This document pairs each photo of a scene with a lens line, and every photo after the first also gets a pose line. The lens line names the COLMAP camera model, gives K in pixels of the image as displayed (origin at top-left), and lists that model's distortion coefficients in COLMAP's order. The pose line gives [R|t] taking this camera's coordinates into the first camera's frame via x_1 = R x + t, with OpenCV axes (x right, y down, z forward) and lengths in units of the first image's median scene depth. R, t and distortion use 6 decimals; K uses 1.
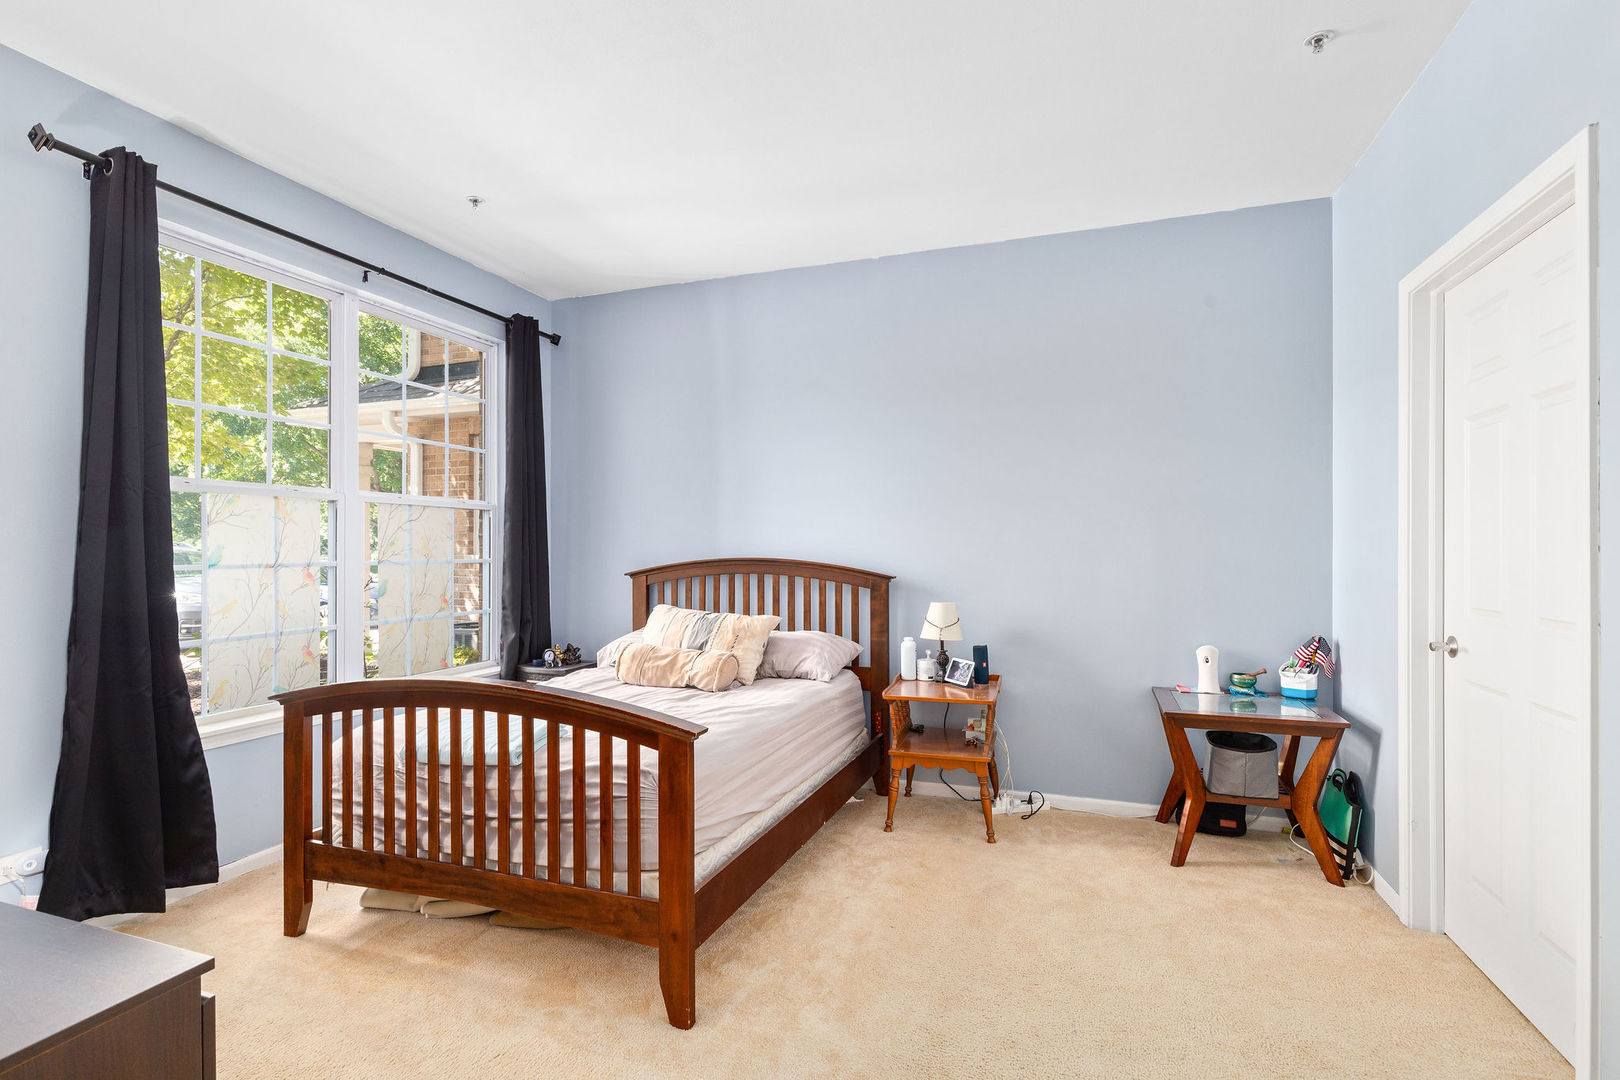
lens RADIAL K [[753.3, 0, 807.2], [0, 753.3, 544.1], [0, 0, 1]] dist [-0.002015, 0.000480]
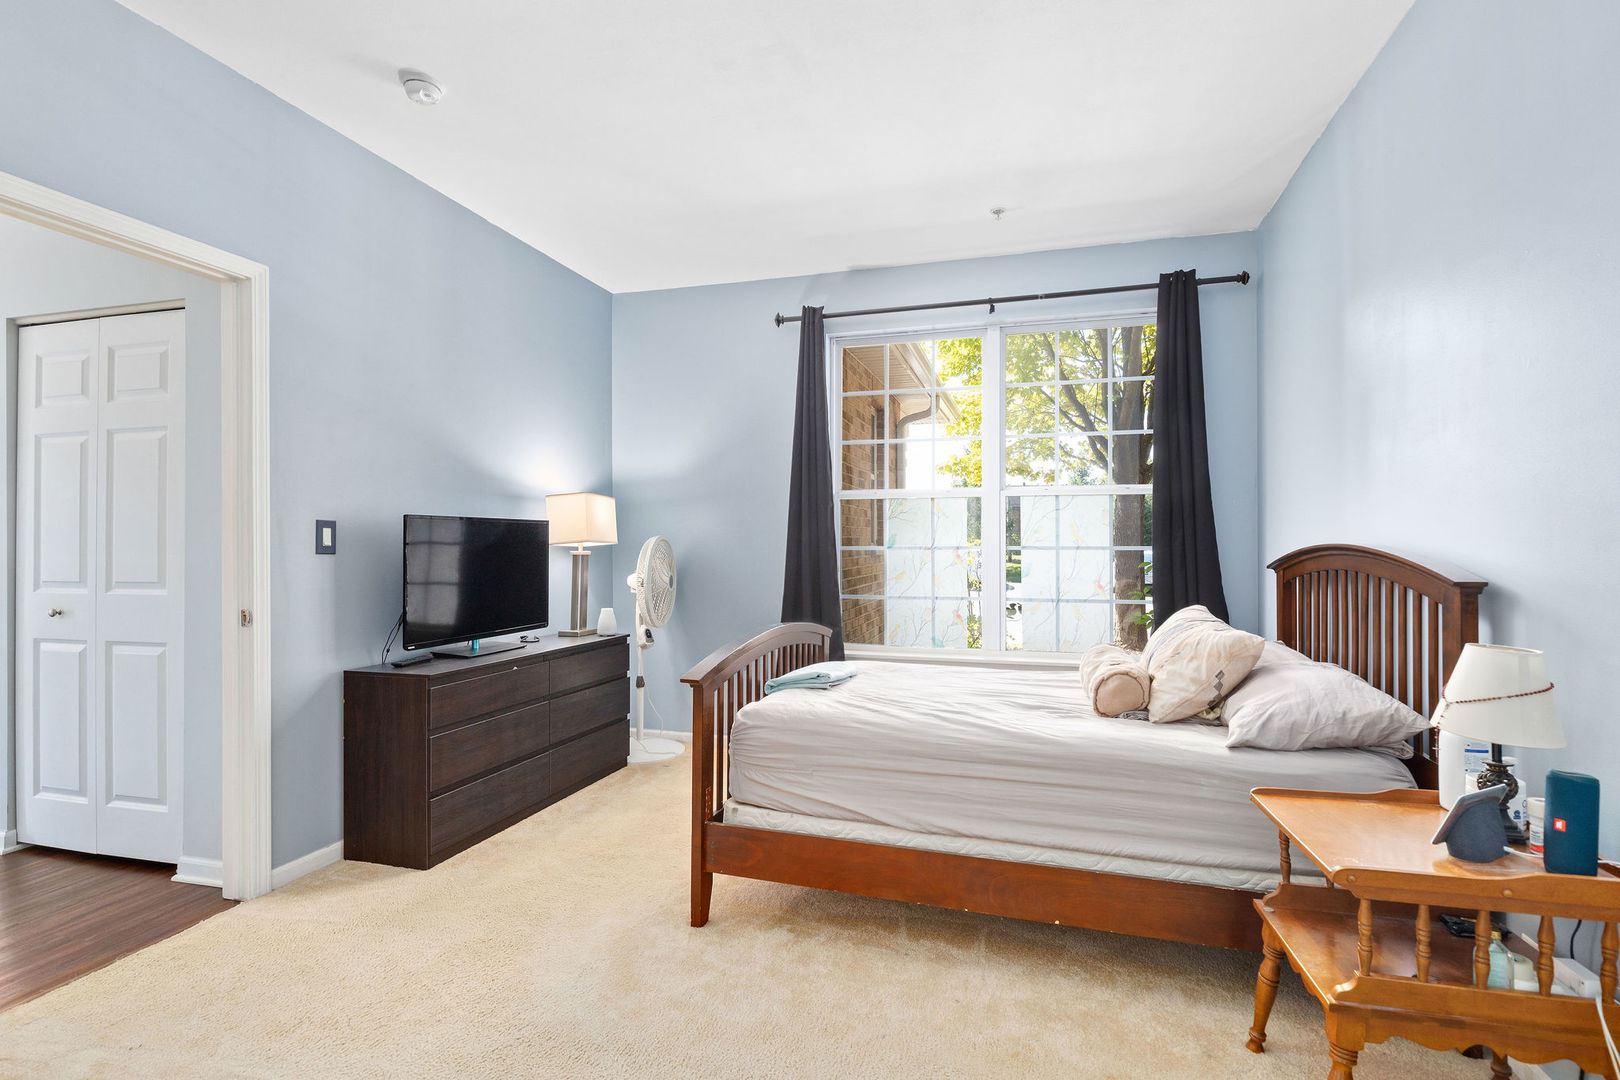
lens RADIAL K [[753.3, 0, 807.2], [0, 753.3, 544.1], [0, 0, 1]] dist [-0.002015, 0.000480]
pose [[0.077299, -0.001121, -0.997007, 0.639136], [0.004718, 0.999989, -0.000758, 0.021372], [0.996997, -0.004645, 0.077303, 0.662345]]
